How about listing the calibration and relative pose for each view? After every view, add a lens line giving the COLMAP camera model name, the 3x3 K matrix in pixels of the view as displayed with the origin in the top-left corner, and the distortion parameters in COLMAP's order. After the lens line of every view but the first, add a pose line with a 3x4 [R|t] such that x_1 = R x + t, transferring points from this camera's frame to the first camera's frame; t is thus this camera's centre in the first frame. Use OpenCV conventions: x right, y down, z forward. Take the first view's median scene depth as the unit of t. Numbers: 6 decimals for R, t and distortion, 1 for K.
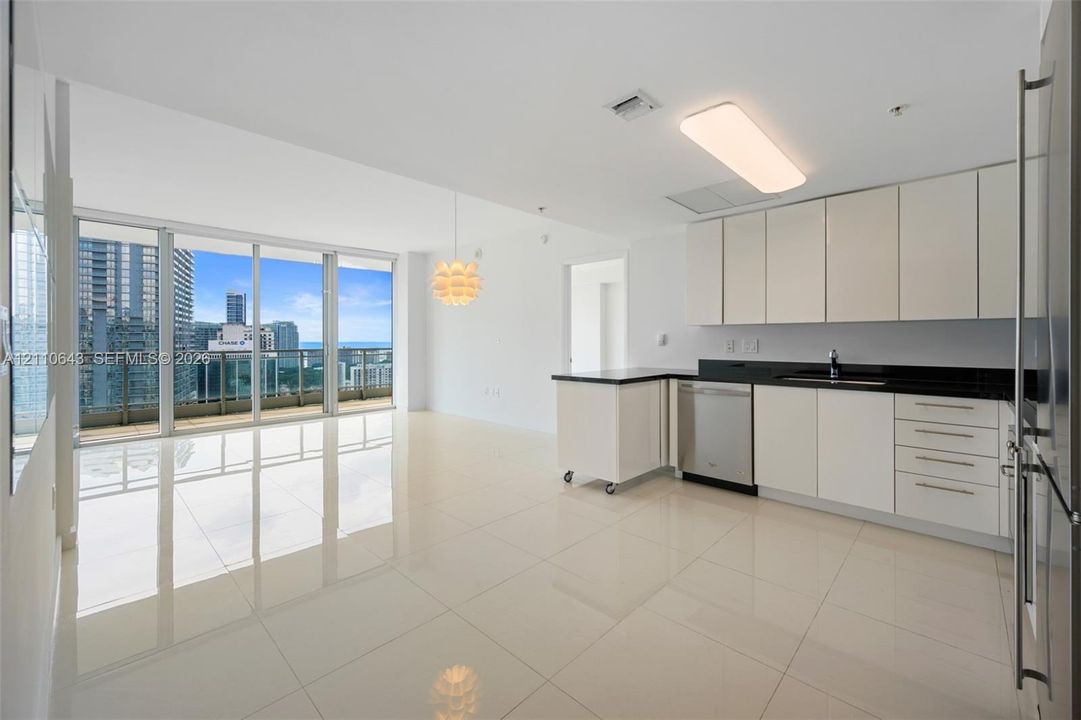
lens RADIAL K [[431.3, 0, 544.9], [0, 431.3, 349.1], [0, 0, 1]] dist [-0.011568, -0.000081]
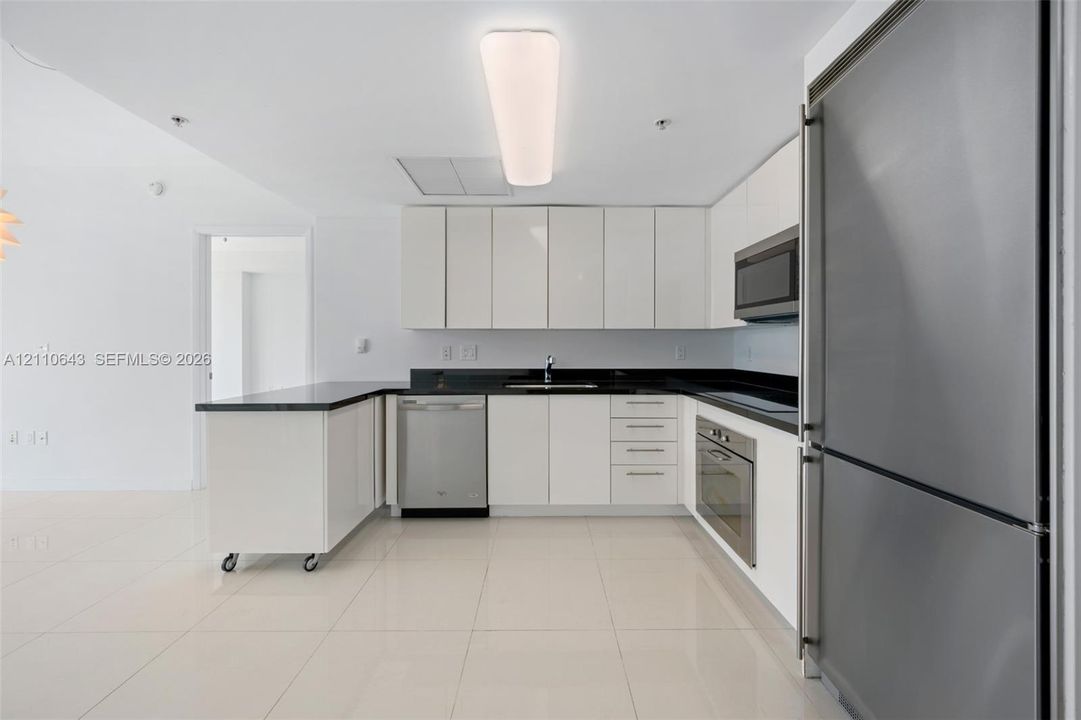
lens RADIAL K [[431.3, 0, 544.9], [0, 431.3, 349.1], [0, 0, 1]] dist [-0.011568, -0.000081]
pose [[0.714705, -0.002884, 0.699420, -0.057247], [0.013943, 0.999852, -0.010126, -0.003535], [-0.699287, 0.016989, 0.714639, 0.247271]]
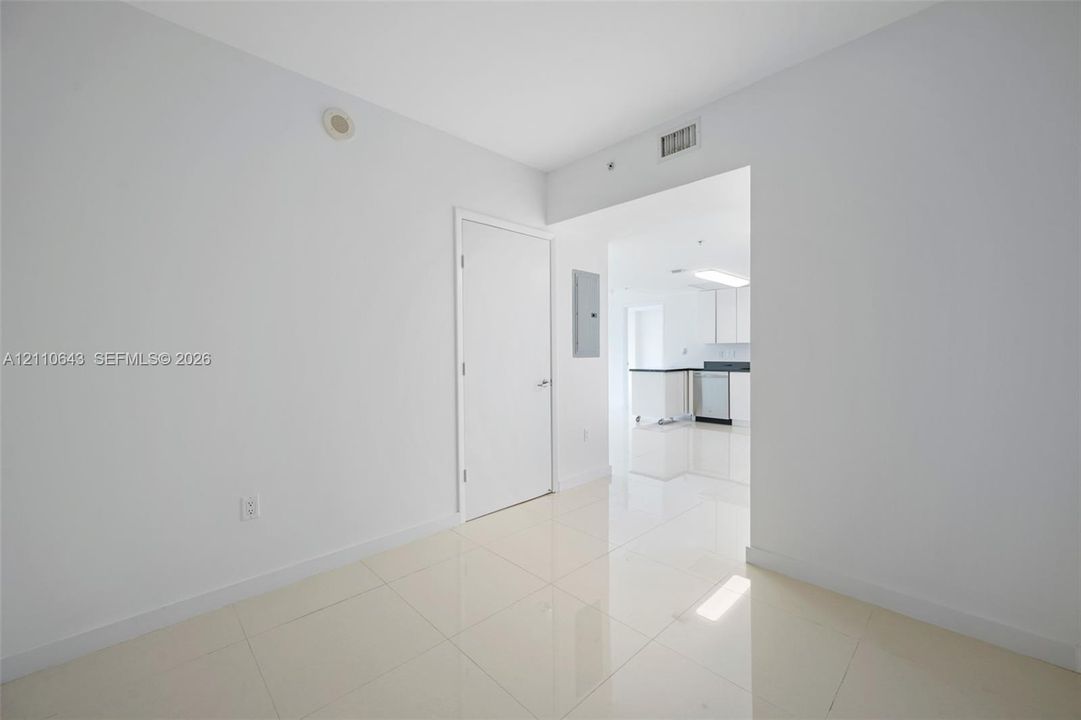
lens RADIAL K [[431.3, 0, 544.9], [0, 431.3, 349.1], [0, 0, 1]] dist [-0.011568, -0.000081]
pose [[0.999728, 0.005310, -0.022694, -0.363978], [-0.006032, 0.999475, -0.031845, 0.041922], [0.022513, 0.031973, 0.999235, -1.105969]]
